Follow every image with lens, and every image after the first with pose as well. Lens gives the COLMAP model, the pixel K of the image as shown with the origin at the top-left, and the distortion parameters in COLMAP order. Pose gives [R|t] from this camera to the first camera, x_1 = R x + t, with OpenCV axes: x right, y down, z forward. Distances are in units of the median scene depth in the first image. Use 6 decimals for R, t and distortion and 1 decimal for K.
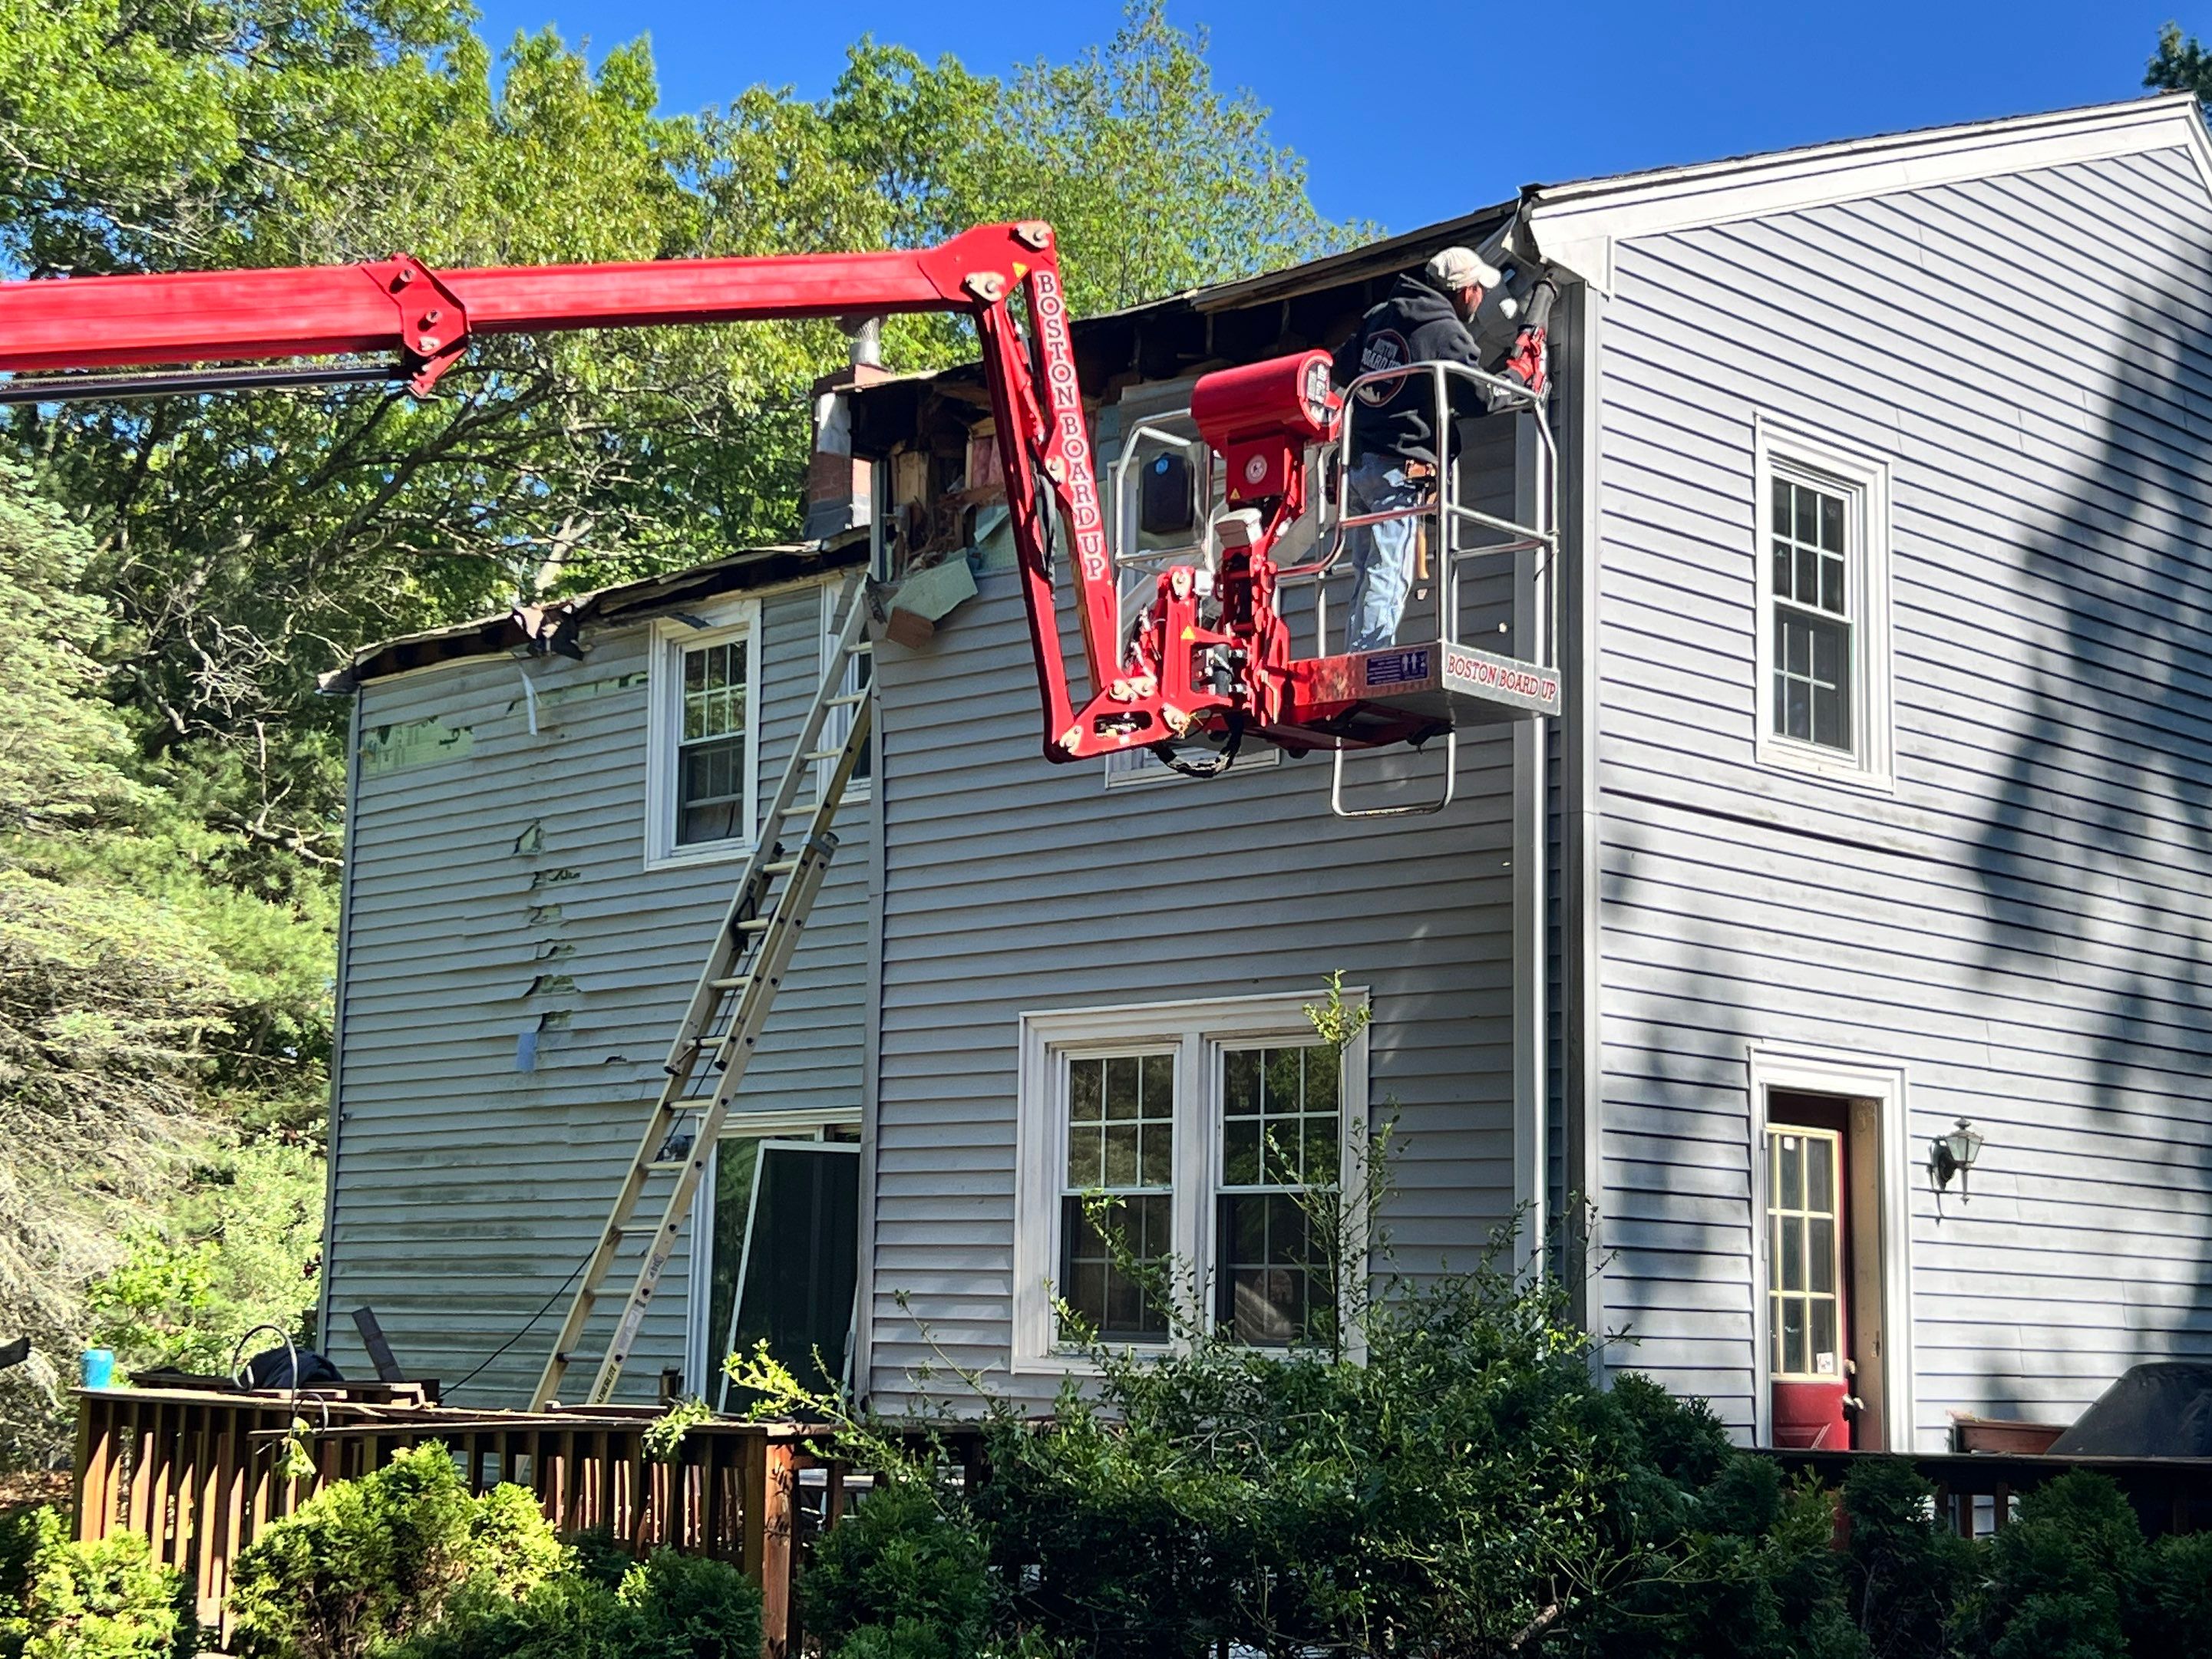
lens RADIAL K [[3285.4, 0, 1089.7], [0, 3285.4, 844.7], [0, 0, 1]] dist [0.121225, 0.000000]
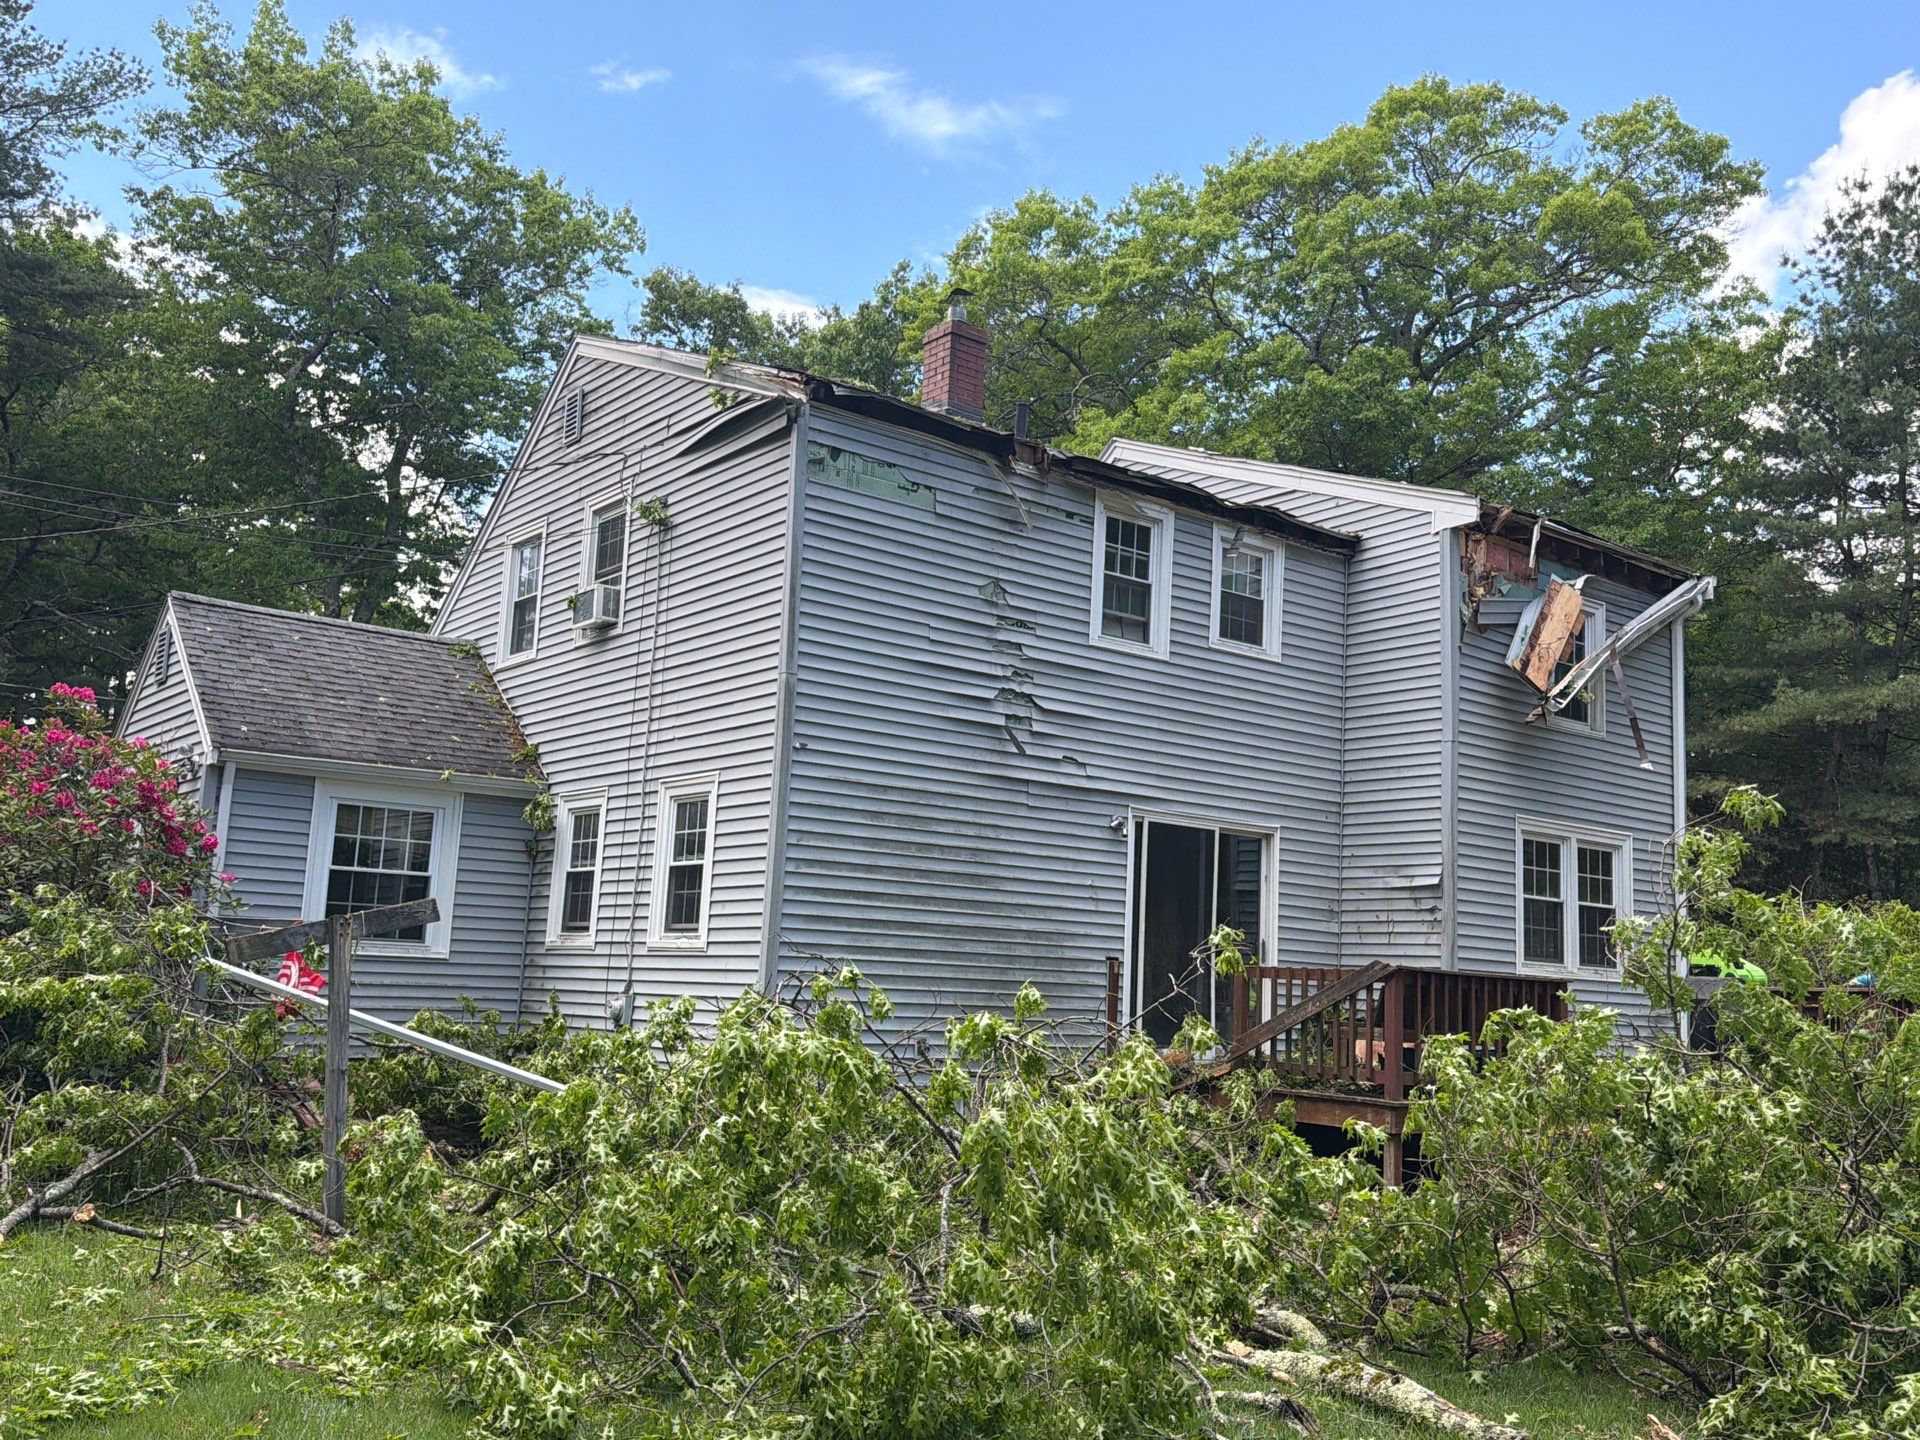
lens RADIAL K [[1701.6, 0, 968.1], [0, 1701.6, 737.9], [0, 0, 1]] dist [0.131443, -0.225946]
pose [[0.114883, 0.128694, 0.985007, -1.232609], [-0.186611, 0.976715, -0.105846, 0.195595], [-0.975694, -0.171653, 0.136224, 1.225729]]
